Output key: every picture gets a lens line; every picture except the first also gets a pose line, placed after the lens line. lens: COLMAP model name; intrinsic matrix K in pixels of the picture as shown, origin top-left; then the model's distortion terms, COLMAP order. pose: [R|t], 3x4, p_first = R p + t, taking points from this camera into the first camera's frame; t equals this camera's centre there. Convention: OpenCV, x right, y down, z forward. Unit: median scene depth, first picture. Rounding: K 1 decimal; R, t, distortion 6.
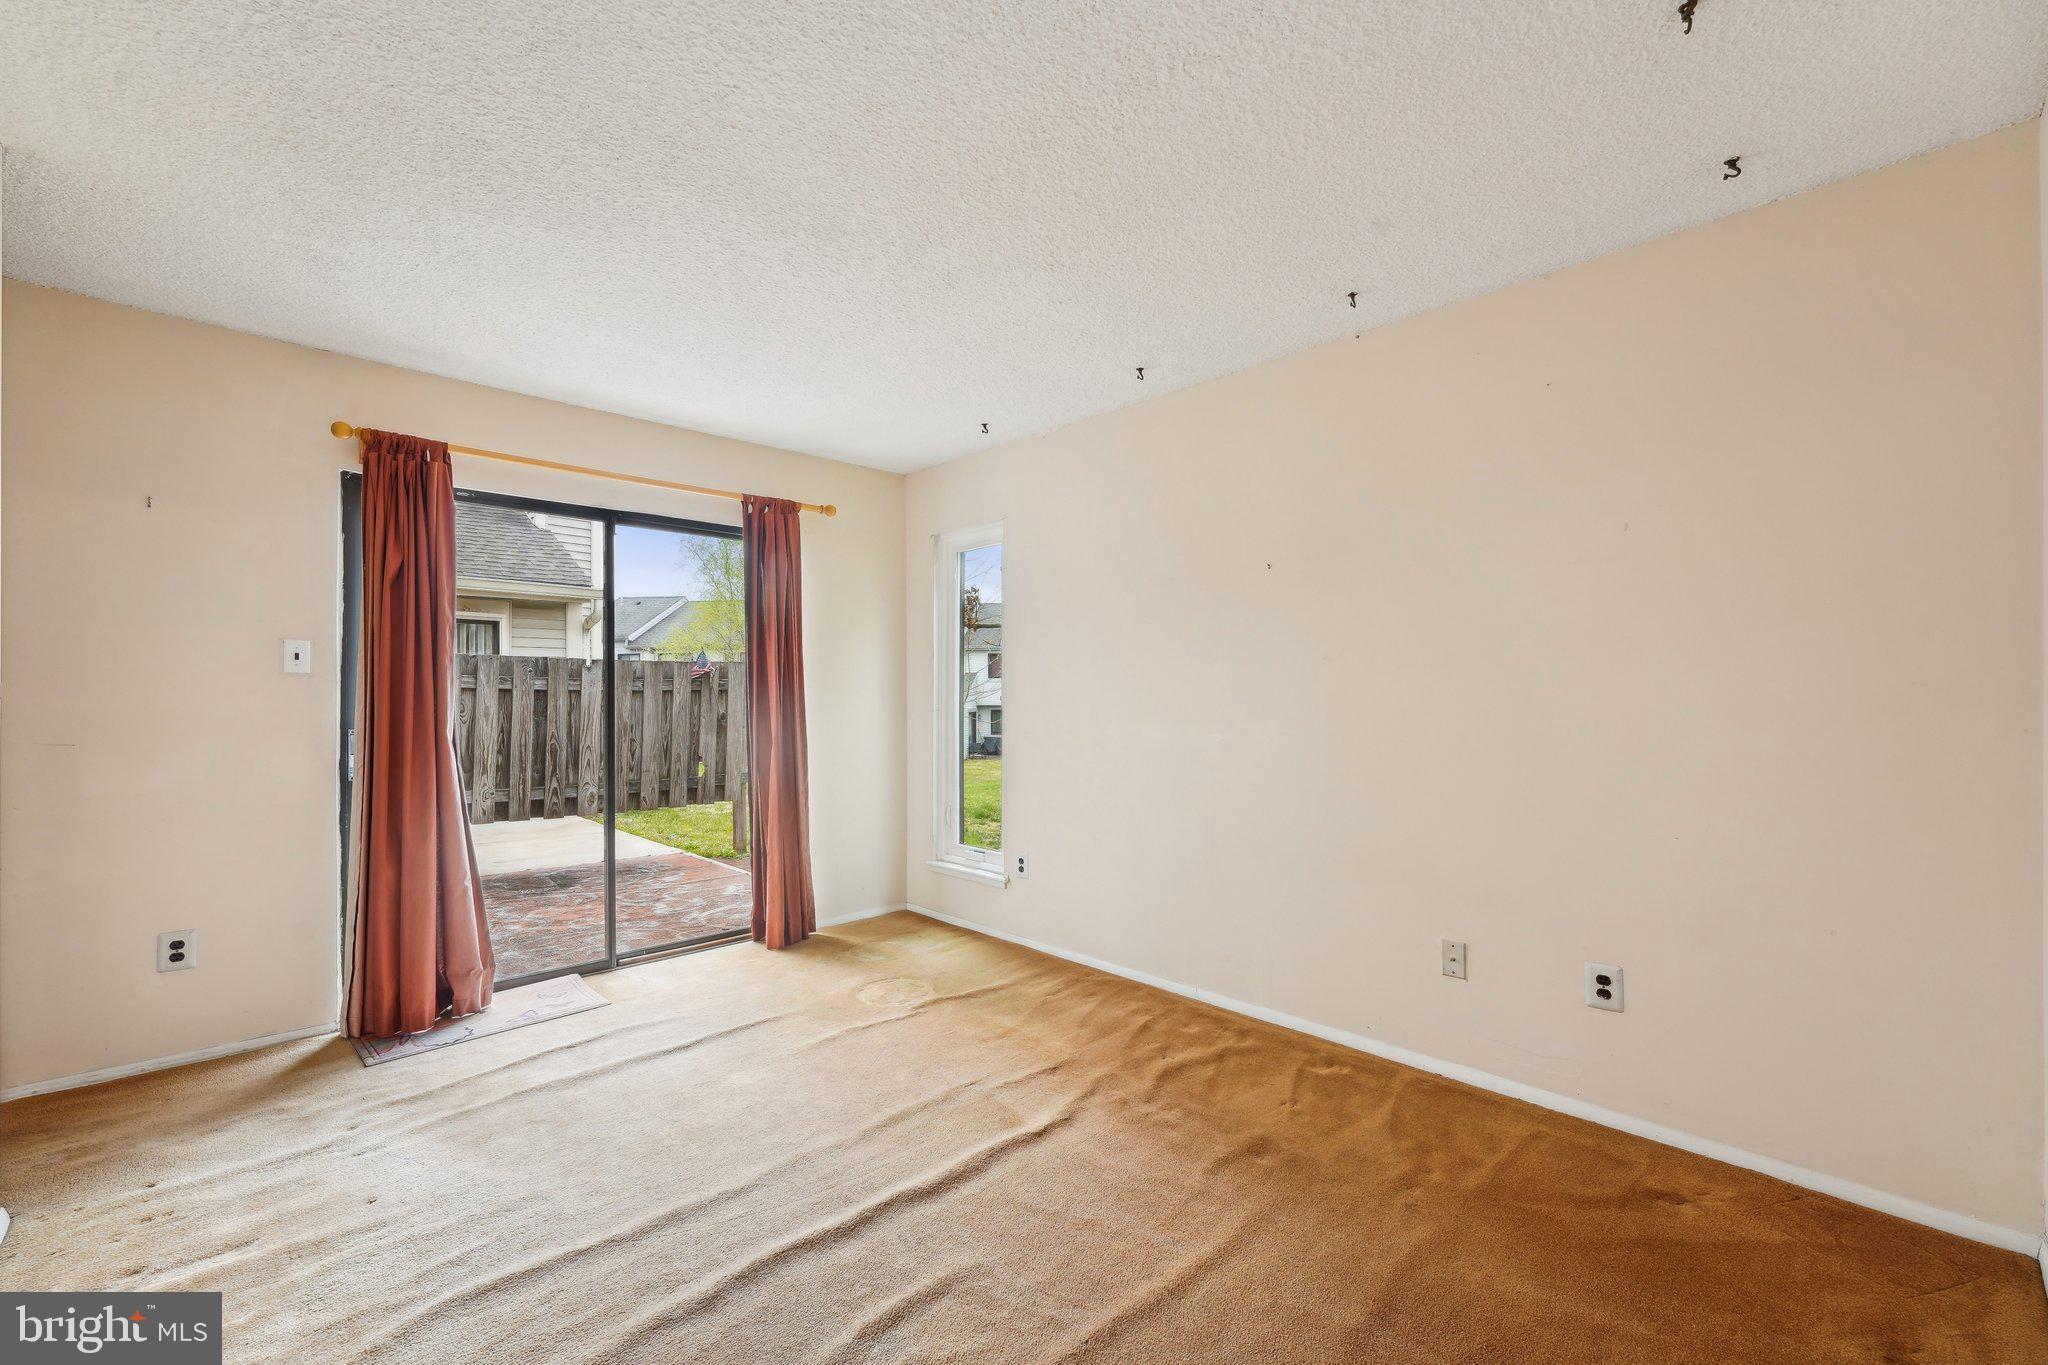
lens RADIAL K [[838.6, 0, 1021.4], [0, 838.6, 696.7], [0, 0, 1]] dist [-0.001570, -0.000178]
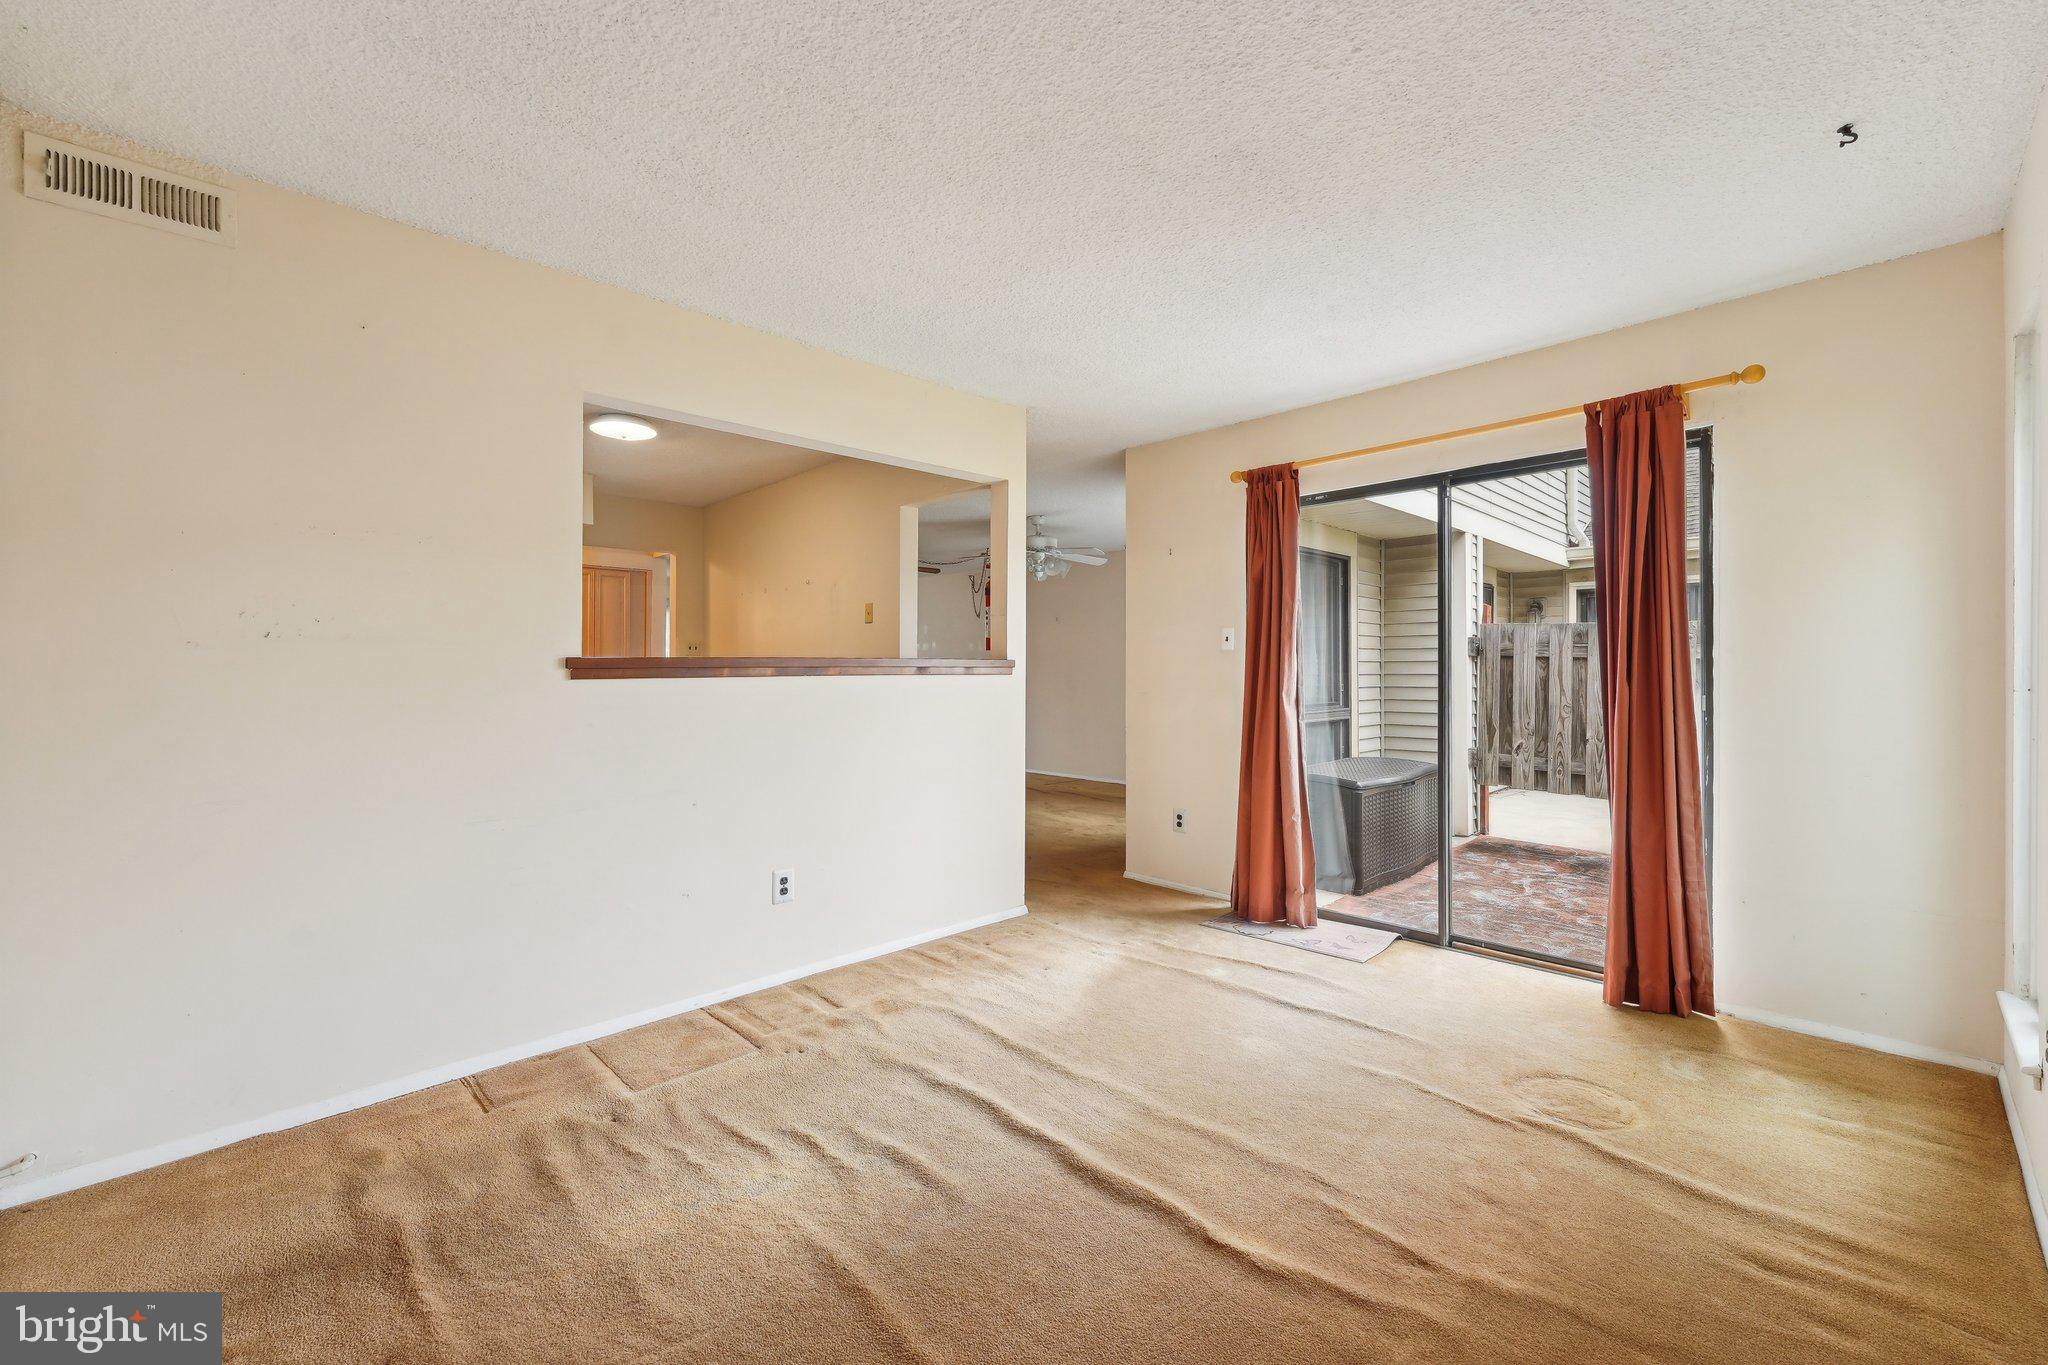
lens RADIAL K [[838.6, 0, 1021.3], [0, 838.6, 664.6], [0, 0, 1]] dist [-0.001570, -0.000178]
pose [[-0.001537, -0.004852, -0.999987, 0.576082], [0.003544, 0.999982, -0.004857, 0.002193], [0.999993, -0.003551, -0.001520, 0.613599]]
